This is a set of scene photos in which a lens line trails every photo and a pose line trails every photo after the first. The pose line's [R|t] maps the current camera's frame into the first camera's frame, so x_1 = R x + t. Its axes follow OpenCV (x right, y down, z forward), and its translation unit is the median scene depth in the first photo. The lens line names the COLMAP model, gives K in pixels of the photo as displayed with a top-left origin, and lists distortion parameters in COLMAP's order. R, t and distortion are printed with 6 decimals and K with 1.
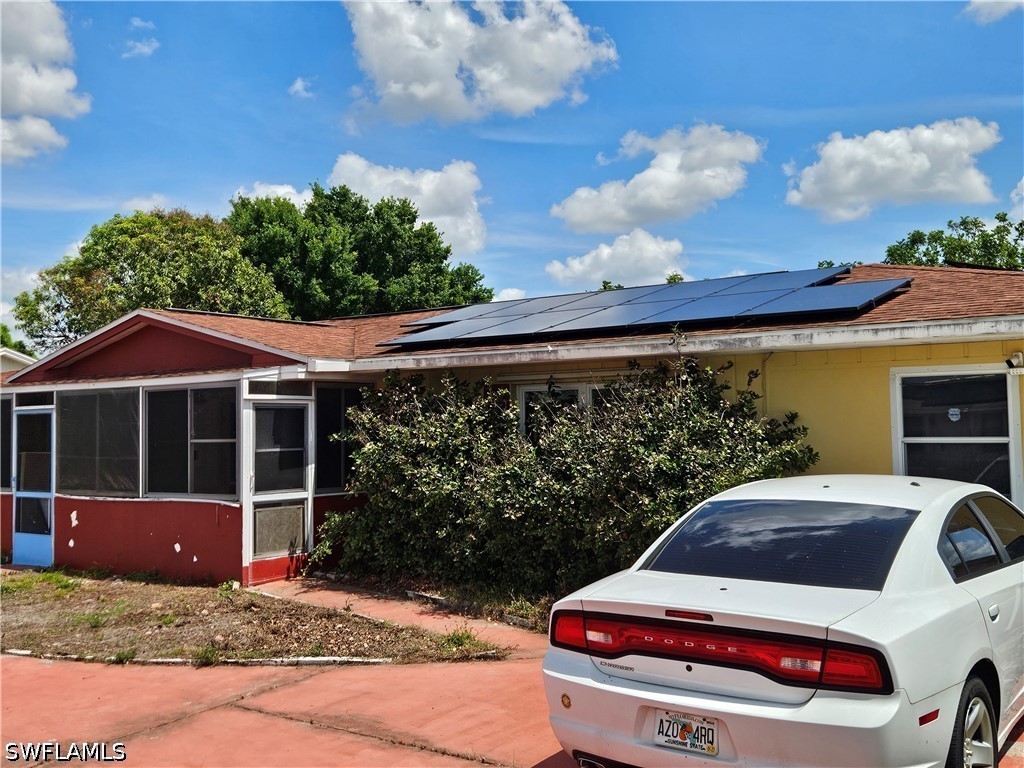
lens RADIAL K [[1073.5, 0, 511.4], [0, 1073.5, 383.3], [0, 0, 1]] dist [0.074476, 0.000000]
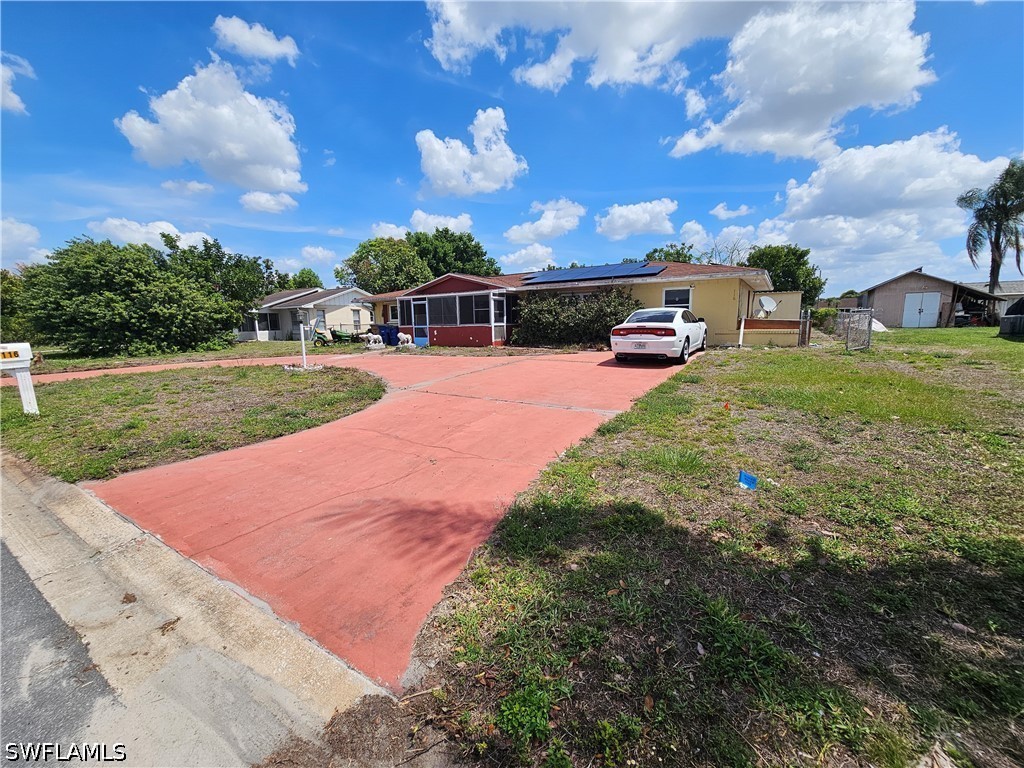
lens RADIAL K [[420.4, 0, 513.2], [0, 420.4, 382.8], [0, 0, 1]] dist [-0.001272, 0.000394]
pose [[0.997525, -0.015178, 0.068658, -0.074819], [0.002526, 0.983531, 0.180721, 0.011244], [-0.070270, -0.180100, 0.981135, -0.133381]]
